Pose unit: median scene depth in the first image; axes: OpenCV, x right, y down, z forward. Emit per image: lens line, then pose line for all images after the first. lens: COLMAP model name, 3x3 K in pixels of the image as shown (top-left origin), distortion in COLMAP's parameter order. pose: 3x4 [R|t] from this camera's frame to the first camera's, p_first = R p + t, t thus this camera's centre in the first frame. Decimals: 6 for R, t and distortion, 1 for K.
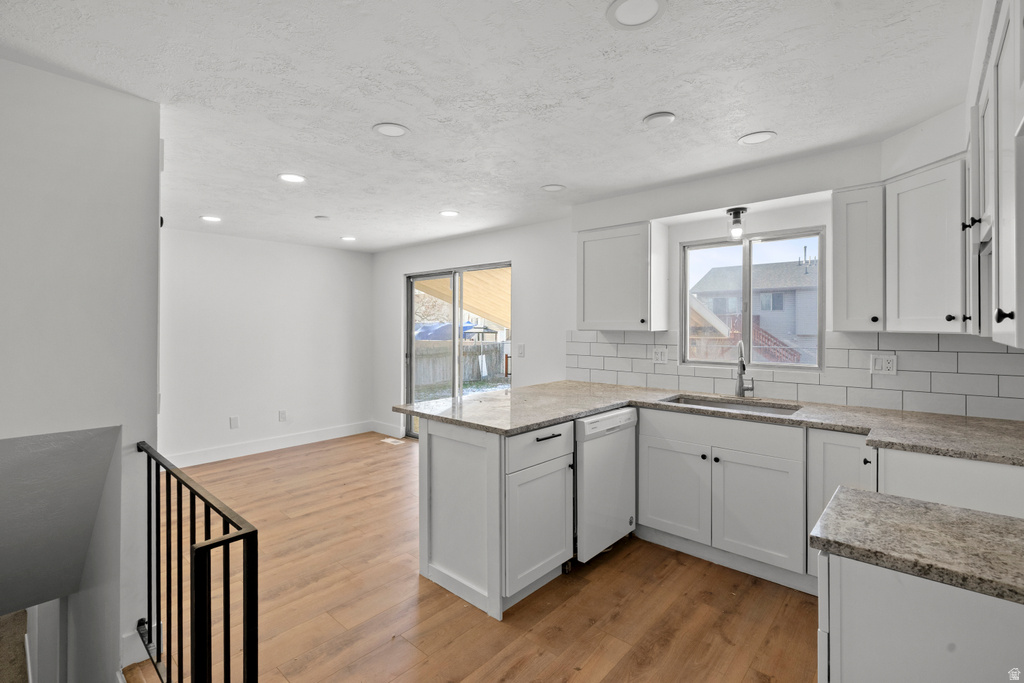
lens RADIAL K [[472.5, 0, 496.9], [0, 472.5, 323.0], [0, 0, 1]] dist [-0.008204, 0.004694]
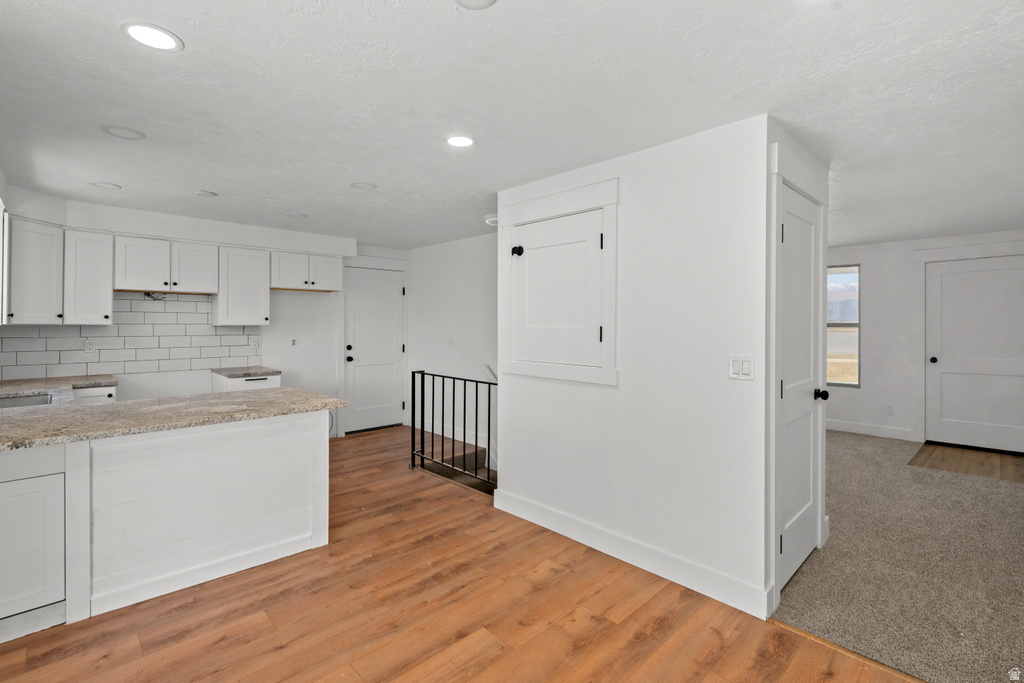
lens RADIAL K [[472.5, 0, 505.1], [0, 472.5, 331.1], [0, 0, 1]] dist [-0.008204, 0.004694]
pose [[-0.998335, -0.003447, 0.057579, -0.591405], [-0.002910, 0.999952, 0.009403, 0.017761], [-0.057608, 0.009219, -0.998297, 1.914528]]
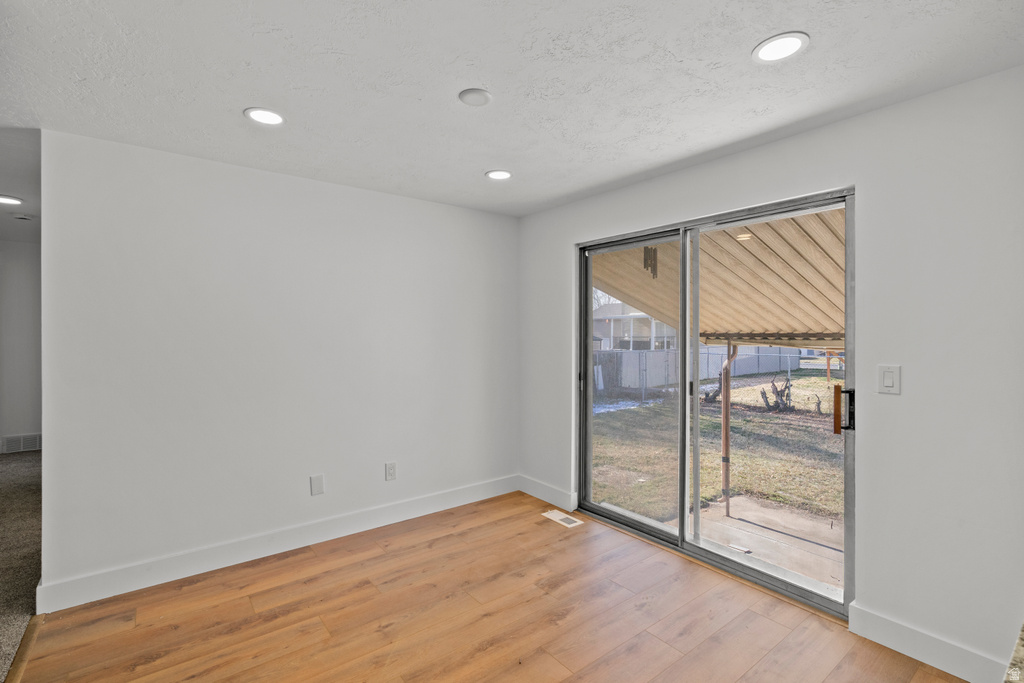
lens RADIAL K [[472.5, 0, 501.0], [0, 472.5, 335.5], [0, 0, 1]] dist [-0.008204, 0.004694]
pose [[0.983492, 0.004503, -0.180896, -0.340051], [-0.002439, 0.999929, 0.011631, 0.016509], [0.180935, -0.010998, 0.983434, 0.710006]]
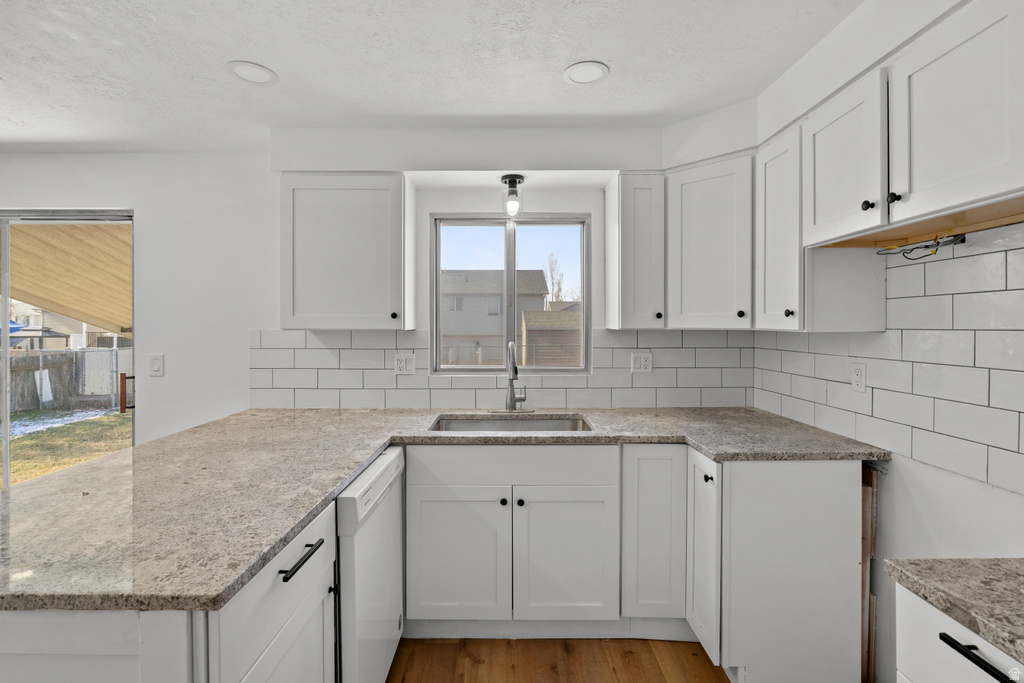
lens RADIAL K [[472.5, 0, 509.6], [0, 472.5, 330.6], [0, 0, 1]] dist [-0.008204, 0.004694]
pose [[0.727287, -0.004574, 0.686318, -0.045360], [-0.004185, 0.999930, 0.011099, 0.010066], [-0.686320, -0.010944, 0.727217, 0.400704]]
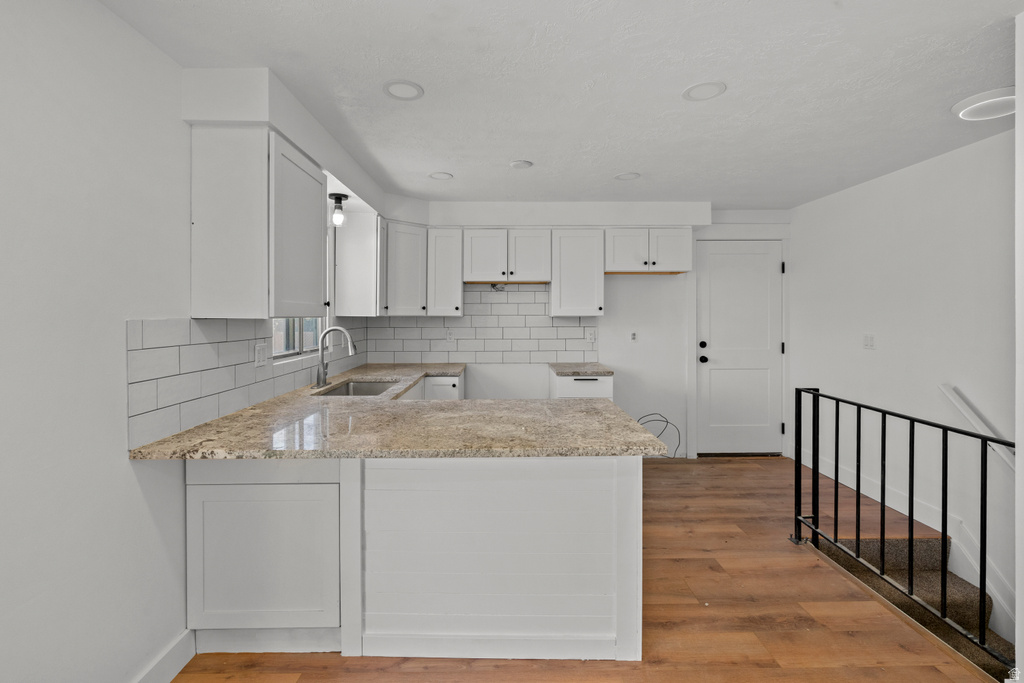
lens RADIAL K [[472.5, 0, 504.7], [0, 472.5, 315.6], [0, 0, 1]] dist [-0.008204, 0.004694]
pose [[-0.690335, 0.001491, 0.723489, -0.486933], [-0.000599, 0.999996, -0.002633, 0.018098], [-0.723490, -0.002251, -0.690331, 1.491928]]
